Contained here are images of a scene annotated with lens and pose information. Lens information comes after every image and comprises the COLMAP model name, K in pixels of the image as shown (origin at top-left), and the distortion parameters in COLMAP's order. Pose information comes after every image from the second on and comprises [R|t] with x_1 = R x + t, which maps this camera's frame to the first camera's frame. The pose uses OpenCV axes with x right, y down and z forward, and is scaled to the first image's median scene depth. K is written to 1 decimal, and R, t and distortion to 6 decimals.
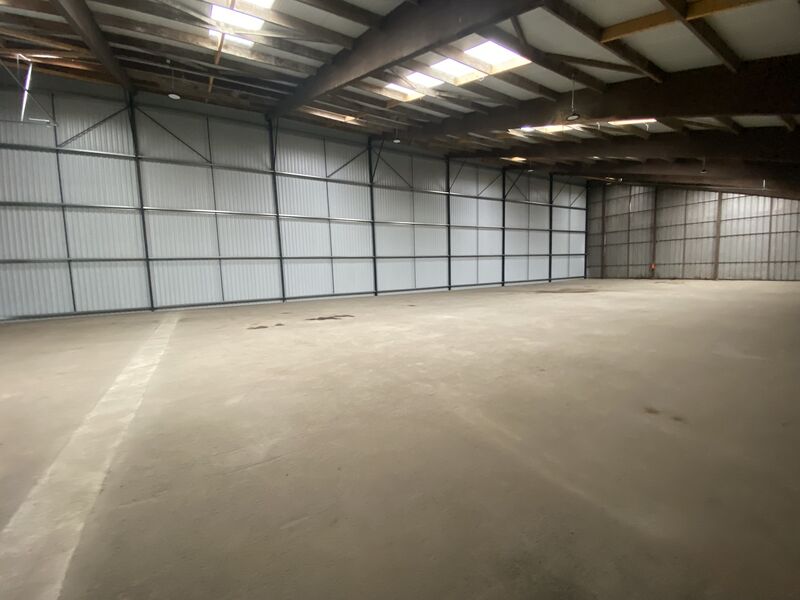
lens RADIAL K [[327.1, 0, 399.2], [0, 327.1, 293.2], [0, 0, 1]] dist [0.001379, -0.000966]
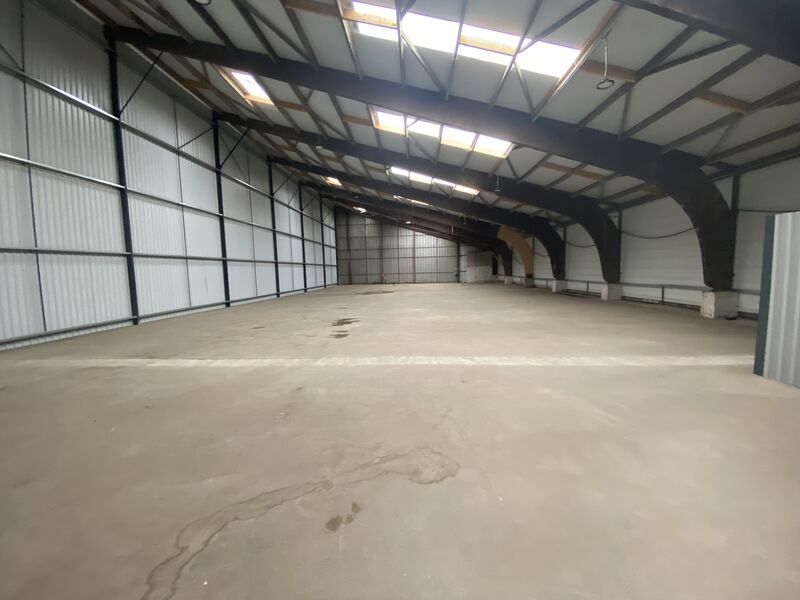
lens RADIAL K [[327.1, 0, 397.2], [0, 327.1, 299.8], [0, 0, 1]] dist [0.001379, -0.000966]
pose [[0.550738, -0.054724, 0.832882, -0.454328], [0.066608, 0.997548, 0.021499, -0.000120], [-0.832016, 0.043636, 0.553032, 0.164038]]
